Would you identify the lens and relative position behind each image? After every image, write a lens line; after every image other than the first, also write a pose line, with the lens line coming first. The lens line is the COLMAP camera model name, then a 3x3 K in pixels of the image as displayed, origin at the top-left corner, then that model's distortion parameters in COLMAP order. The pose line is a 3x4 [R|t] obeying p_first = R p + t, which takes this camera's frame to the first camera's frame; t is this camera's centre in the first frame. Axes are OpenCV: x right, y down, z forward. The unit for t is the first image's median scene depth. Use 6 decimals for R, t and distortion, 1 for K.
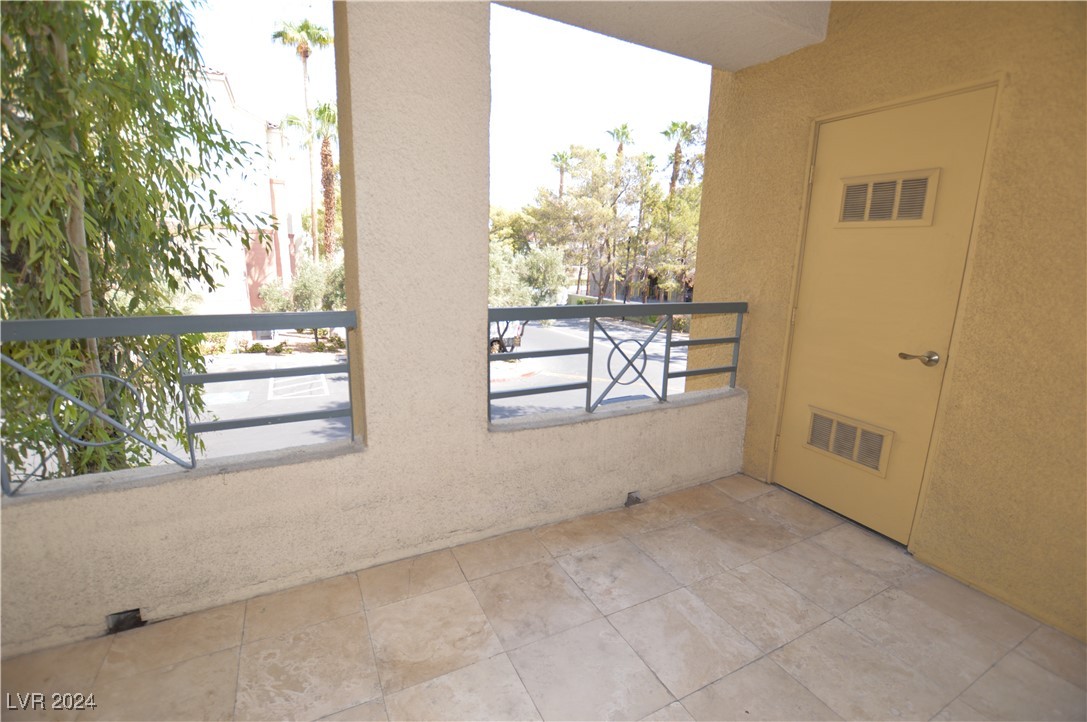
lens RADIAL K [[483.7, 0, 545.3], [0, 483.7, 359.6], [0, 0, 1]] dist [-0.028380, 0.000581]
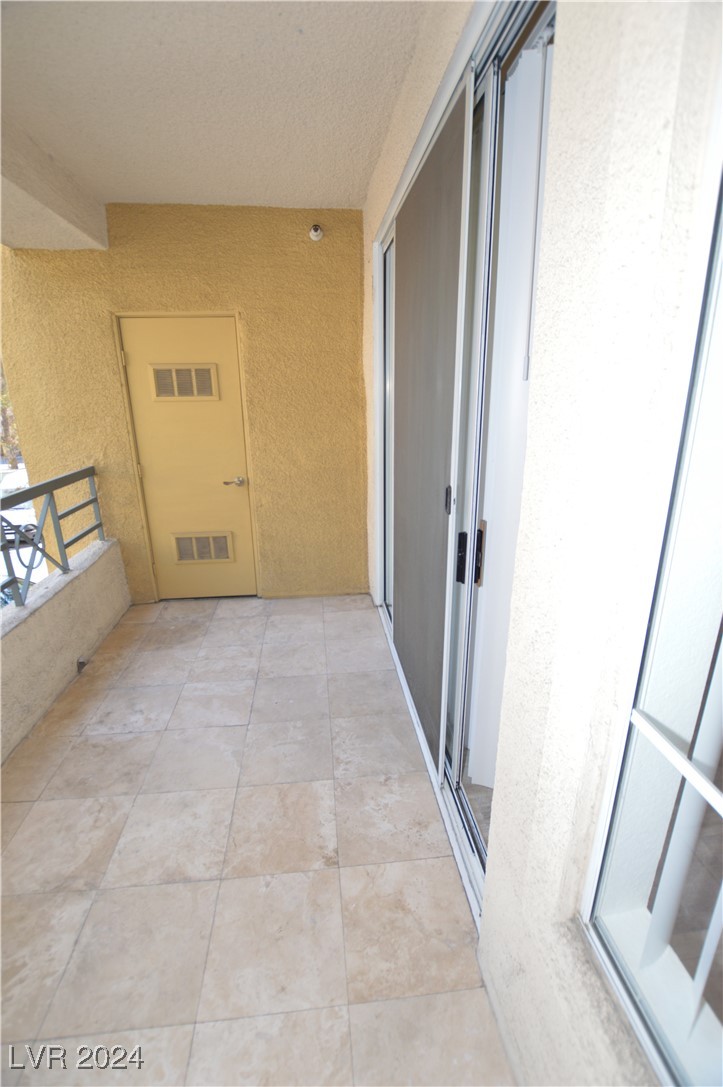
lens RADIAL K [[483.7, 0, 361.5], [0, 483.7, 543.5], [0, 0, 1]] dist [-0.028380, 0.000581]
pose [[0.367514, -0.315859, 0.874738, -0.521004], [0.215779, 0.943854, 0.250158, -0.118112], [-0.904640, 0.096813, 0.415035, -0.050156]]
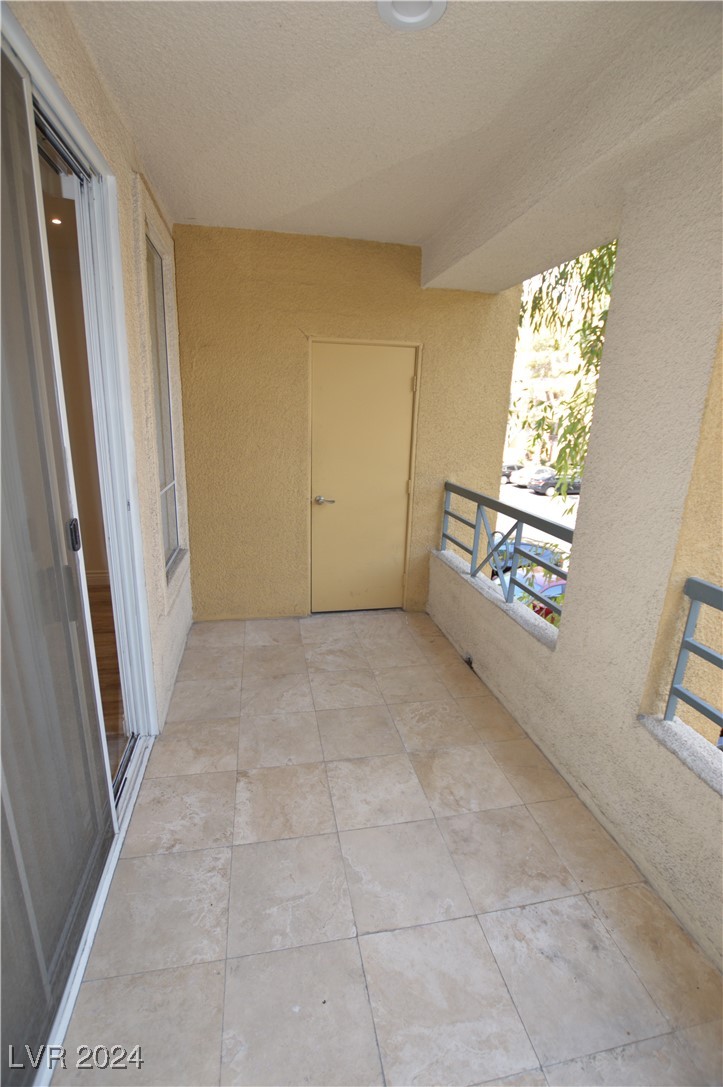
lens RADIAL K [[483.7, 0, 361.5], [0, 483.7, 543.5], [0, 0, 1]] dist [-0.028380, 0.000581]
pose [[-0.273770, 0.218064, -0.936749, 0.677198], [-0.238836, 0.928038, 0.285837, -0.236507], [0.931669, 0.301983, -0.201988, 0.617876]]
